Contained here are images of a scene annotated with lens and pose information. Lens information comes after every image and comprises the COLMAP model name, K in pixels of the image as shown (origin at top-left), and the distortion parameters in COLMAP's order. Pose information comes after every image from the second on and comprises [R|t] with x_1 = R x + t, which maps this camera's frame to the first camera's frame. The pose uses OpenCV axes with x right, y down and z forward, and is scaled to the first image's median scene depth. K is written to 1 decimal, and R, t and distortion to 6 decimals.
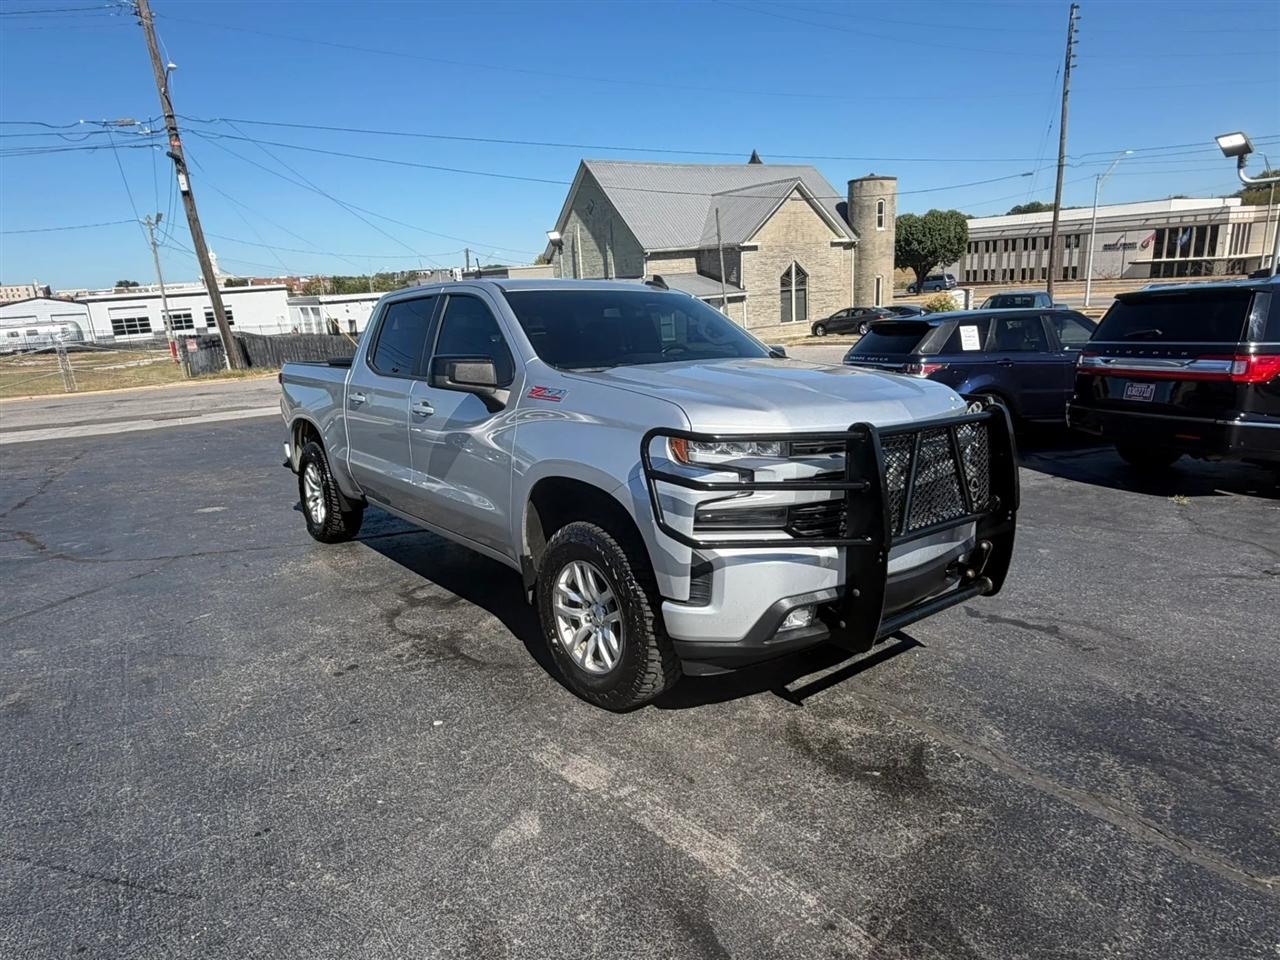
lens RADIAL K [[790.1, 0, 636.8], [0, 790.1, 478.8], [0, 0, 1]] dist [-0.000221, 0.003589]
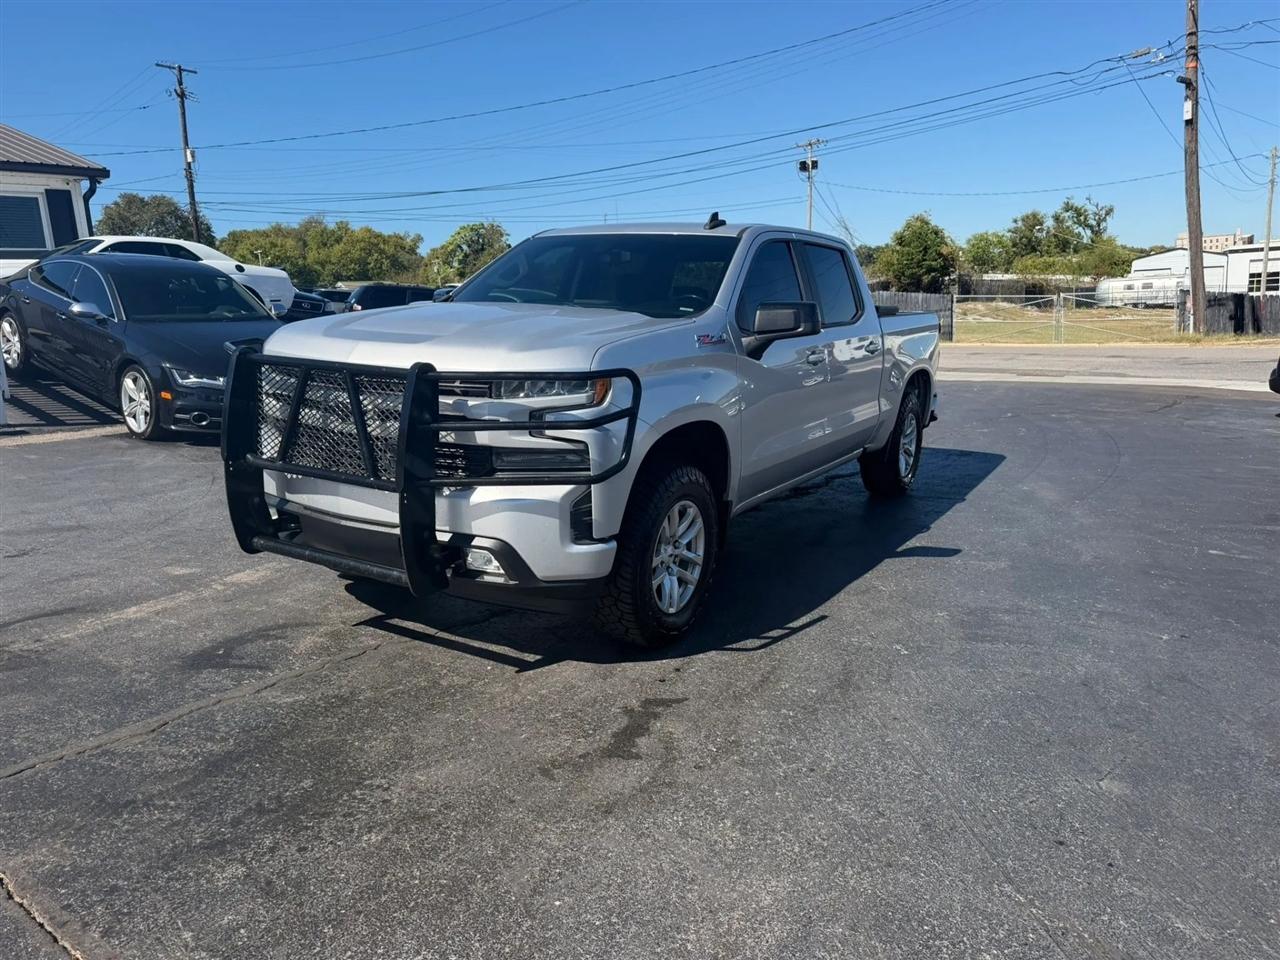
lens RADIAL K [[901.7, 0, 612.1], [0, 901.7, 471.4], [0, 0, 1]] dist [0.053755, -0.074509]
pose [[0.317260, 0.210002, -0.924794, 0.124975], [-0.195498, 0.968710, 0.152907, -0.014863], [0.927969, 0.132284, 0.348389, 0.078008]]
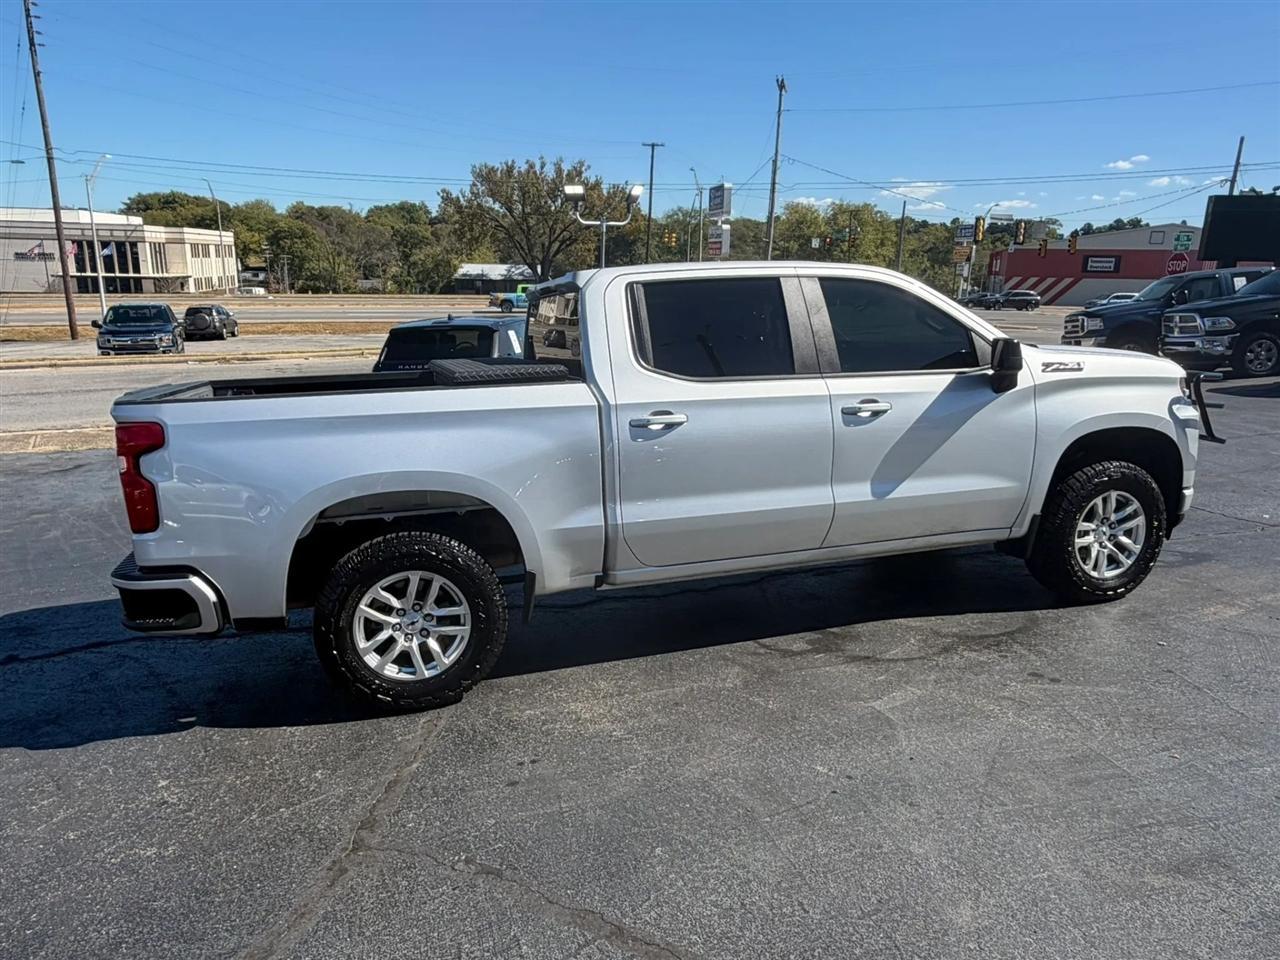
lens RADIAL K [[856.6, 0, 659.0], [0, 856.6, 479.1], [0, 0, 1]] dist [-0.003697, 0.001816]
pose [[0.363188, -0.161138, 0.917676, -0.143103], [0.194854, 0.976287, 0.094313, -0.016920], [-0.911113, 0.144559, 0.385975, 0.100237]]
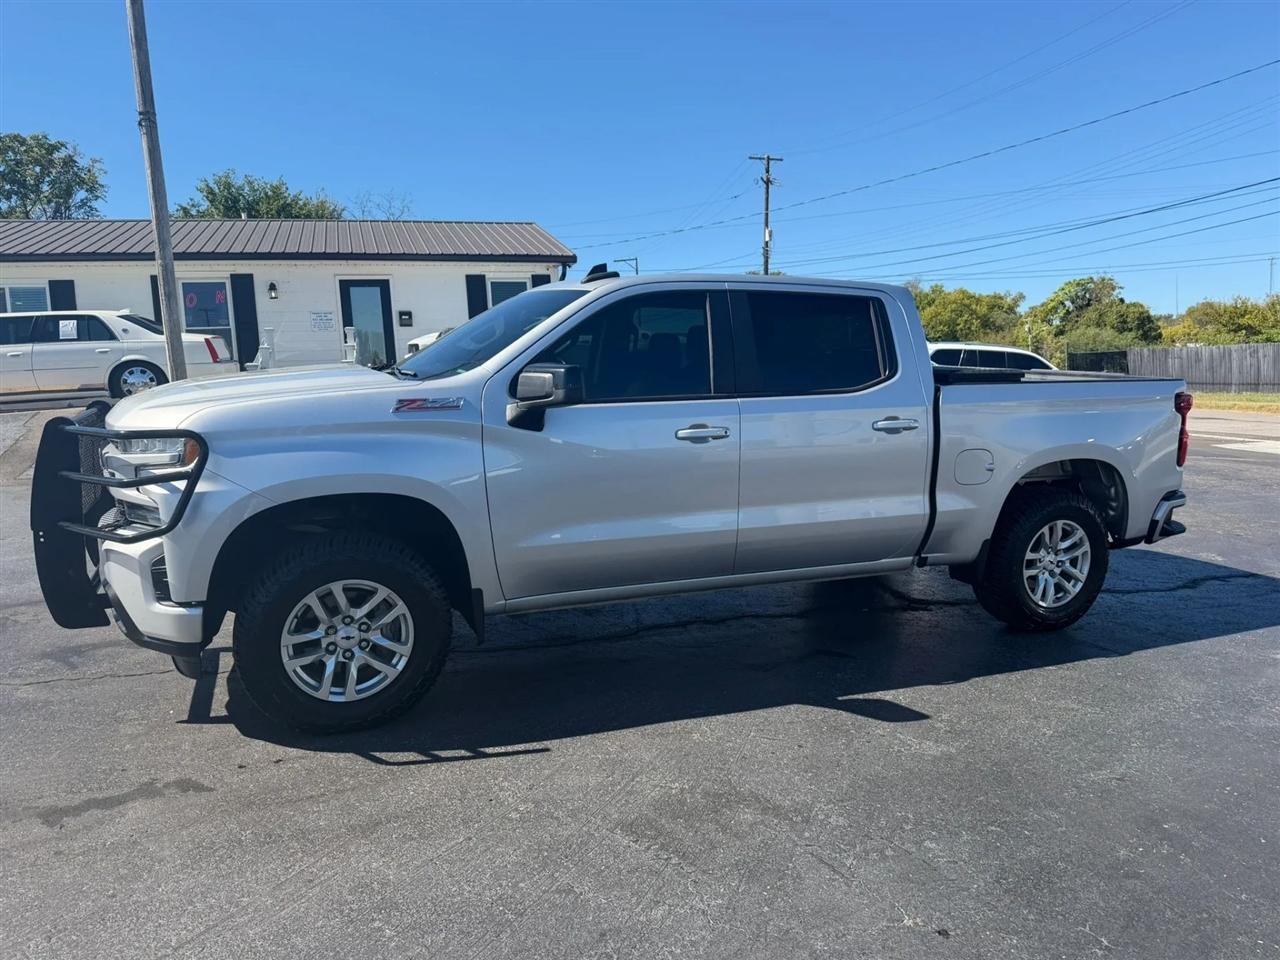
lens RADIAL K [[889.9, 0, 640.0], [0, 889.9, 480.0], [0, 0, 1]] dist [0.080024, -0.101387]
pose [[-0.296392, 0.159179, -0.941708, 0.111028], [-0.174058, 0.960497, 0.217137, -0.032732], [0.939072, 0.228269, -0.256977, 0.170161]]
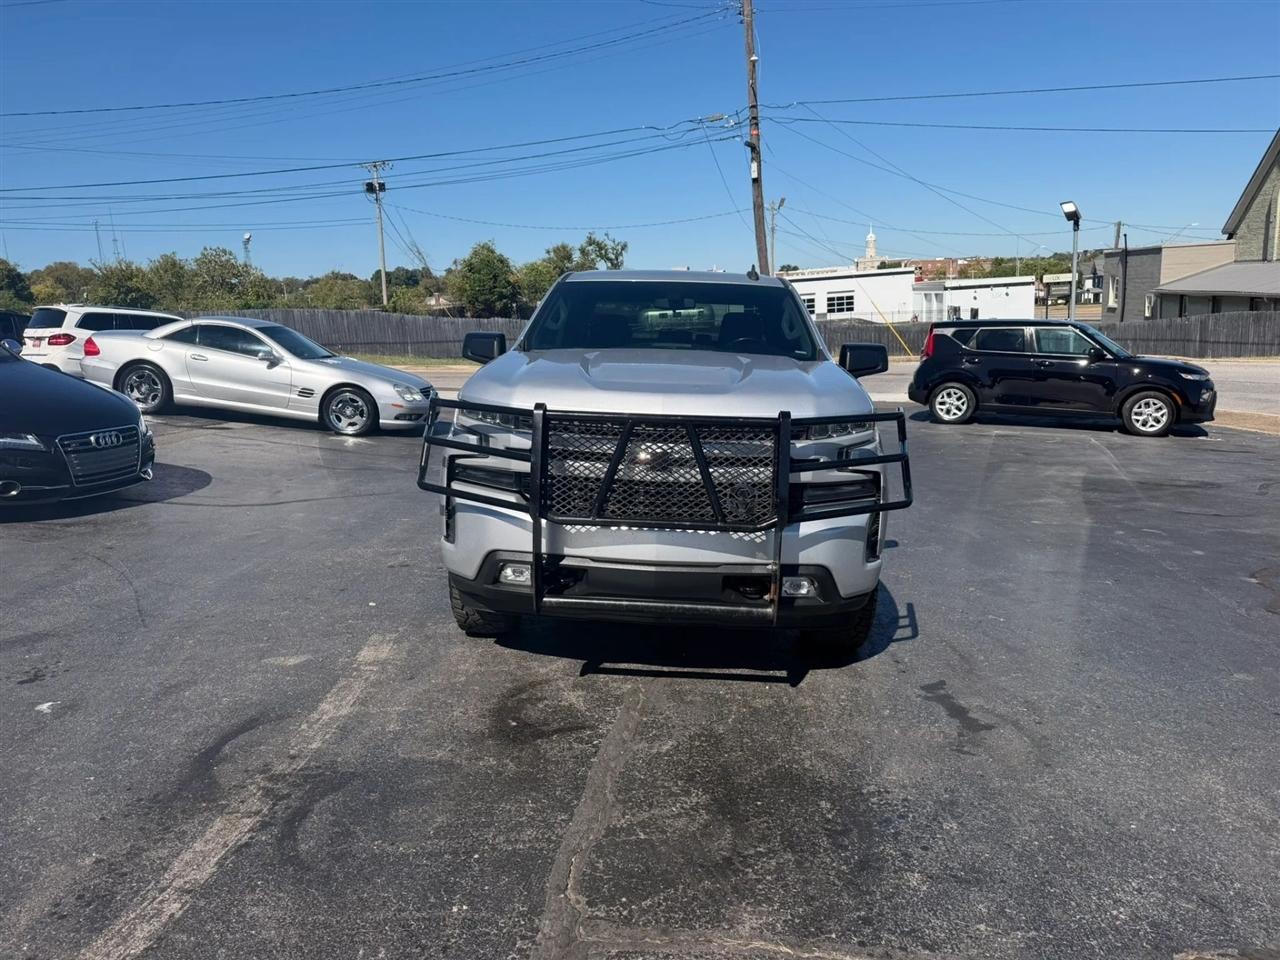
lens RADIAL K [[910.7, 0, 612.7], [0, 910.7, 487.2], [0, 0, 1]] dist [0.078594, -0.114867]
pose [[0.727417, 0.157053, -0.667981, 0.090207], [-0.161273, 0.985317, 0.056041, -0.003173], [0.666975, 0.066962, 0.742065, 0.009945]]
